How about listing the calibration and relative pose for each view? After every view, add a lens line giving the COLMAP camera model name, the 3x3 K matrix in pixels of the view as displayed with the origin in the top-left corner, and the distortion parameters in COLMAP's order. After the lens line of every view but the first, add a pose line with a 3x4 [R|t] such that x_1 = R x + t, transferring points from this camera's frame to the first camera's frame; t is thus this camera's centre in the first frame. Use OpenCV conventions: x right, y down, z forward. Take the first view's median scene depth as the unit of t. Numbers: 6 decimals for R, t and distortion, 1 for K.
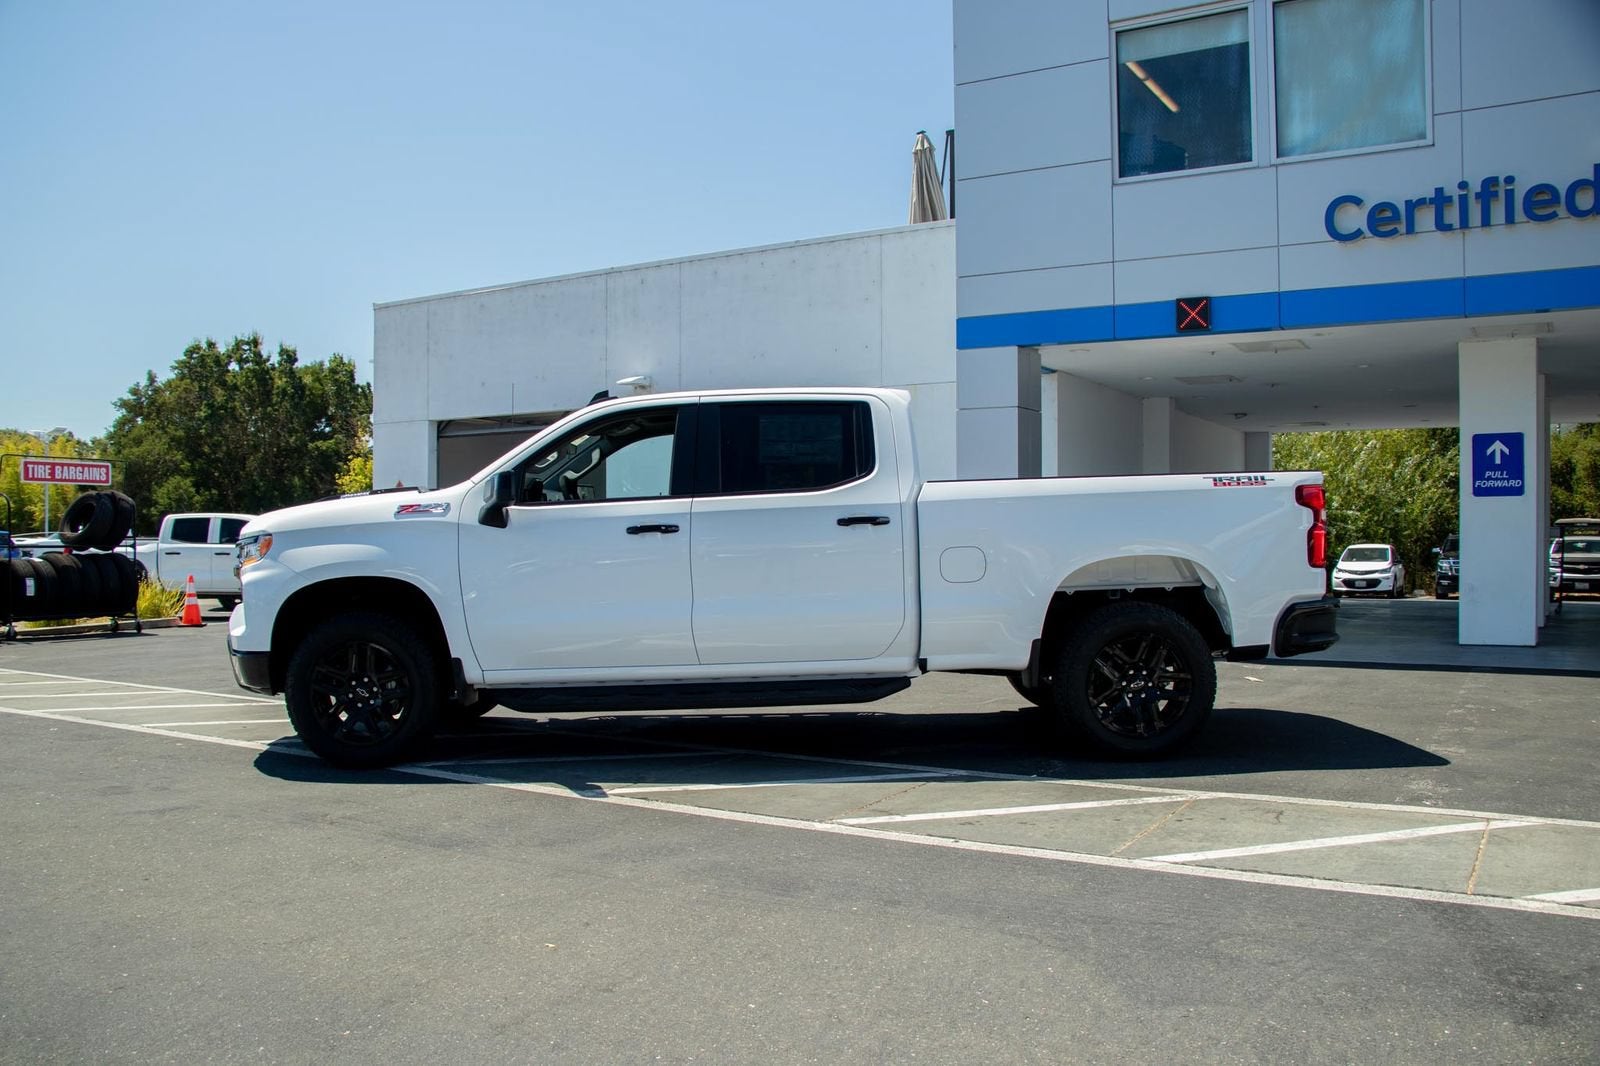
lens RADIAL K [[1300.7, 0, 850.0], [0, 1300.7, 555.6], [0, 0, 1]] dist [-0.086576, 0.042672]
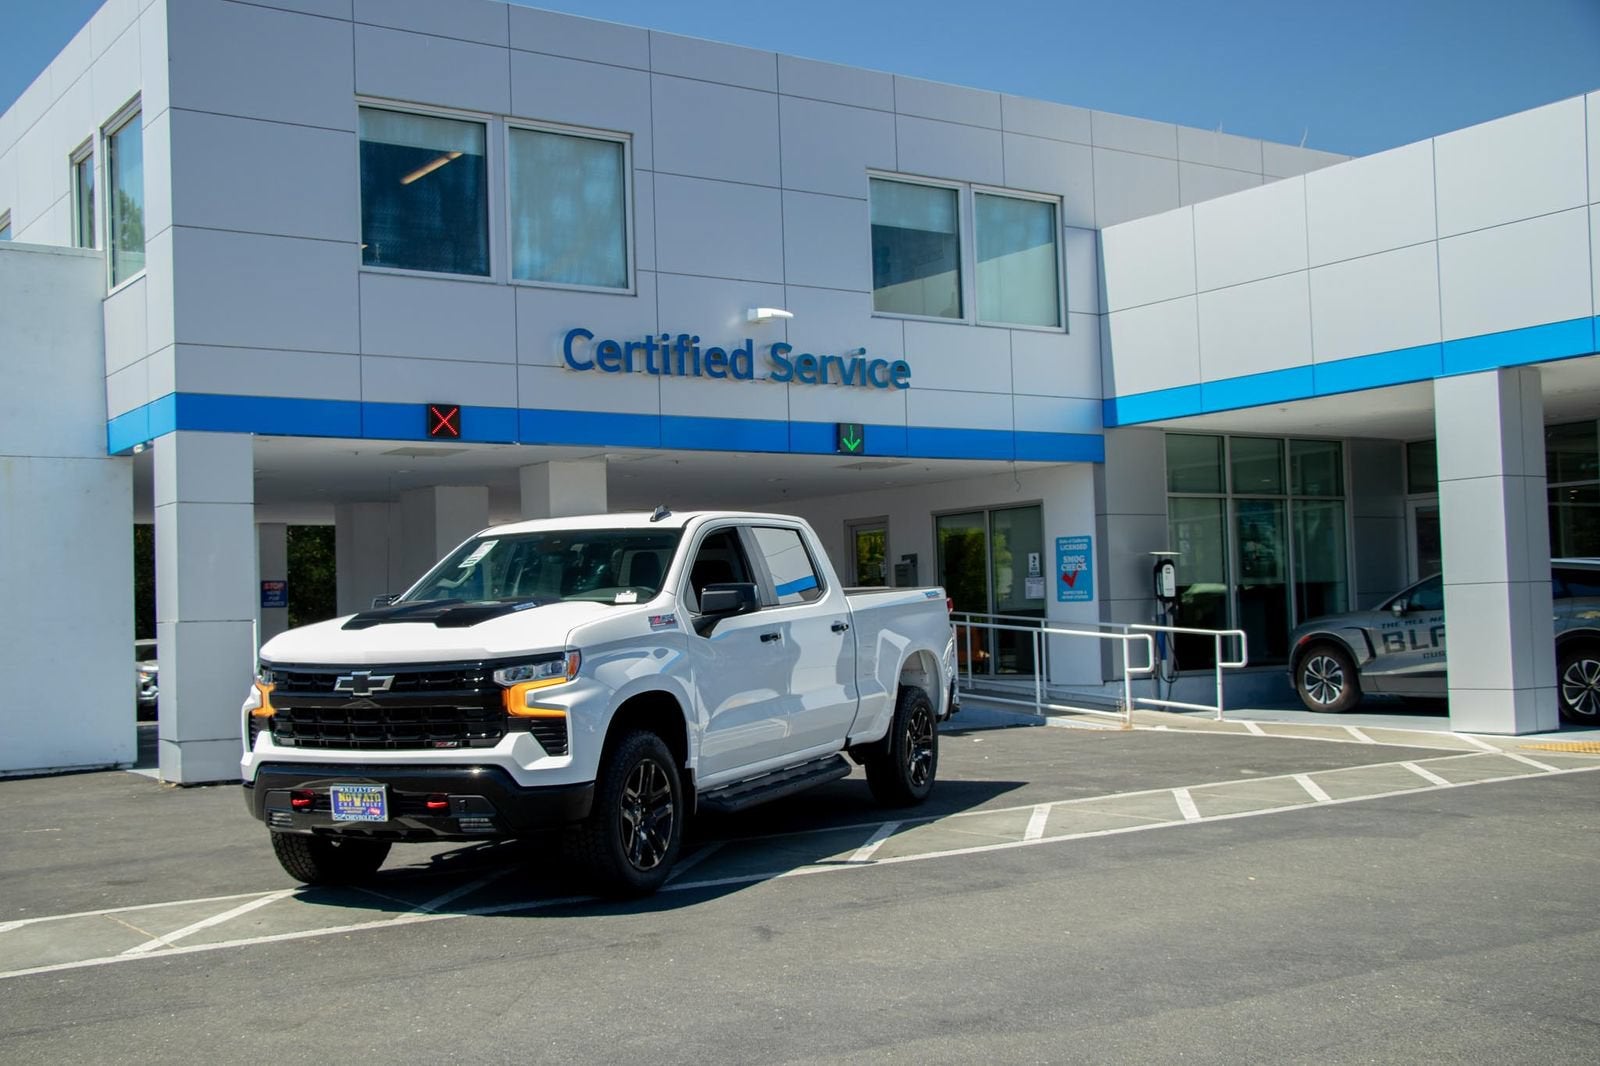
lens RADIAL K [[1837.5, 0, 786.1], [0, 1837.5, 560.3], [0, 0, 1]] dist [-0.032797, 0.000000]
pose [[0.439786, 0.020017, 0.897879, -0.897473], [0.043678, 0.998092, -0.043645, -0.009073], [-0.897040, 0.058412, 0.438073, 0.165069]]
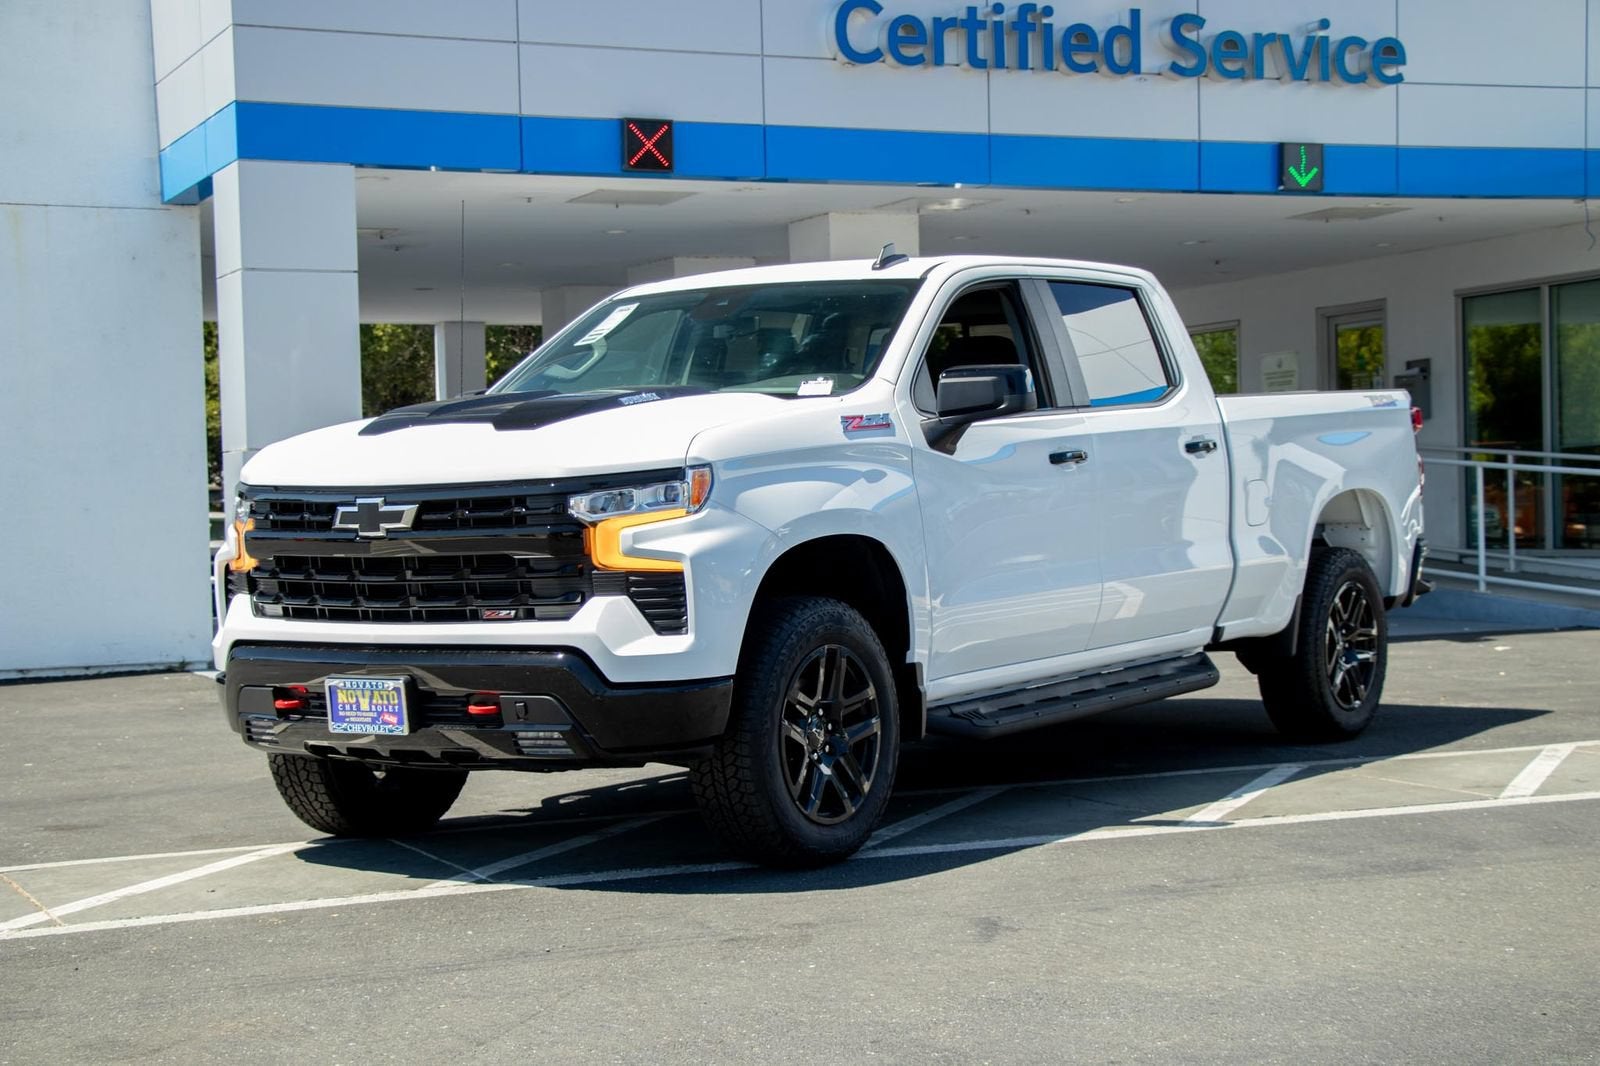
lens RADIAL K [[2685.0, 0, 796.2], [0, 2685.0, 574.4], [0, 0, 1]] dist [0.136420, 0.000000]
pose [[0.597606, -0.033804, 0.801077, -0.792032], [0.037178, 0.999204, 0.014429, 0.009519], [-0.800927, 0.021160, 0.598388, 0.149160]]
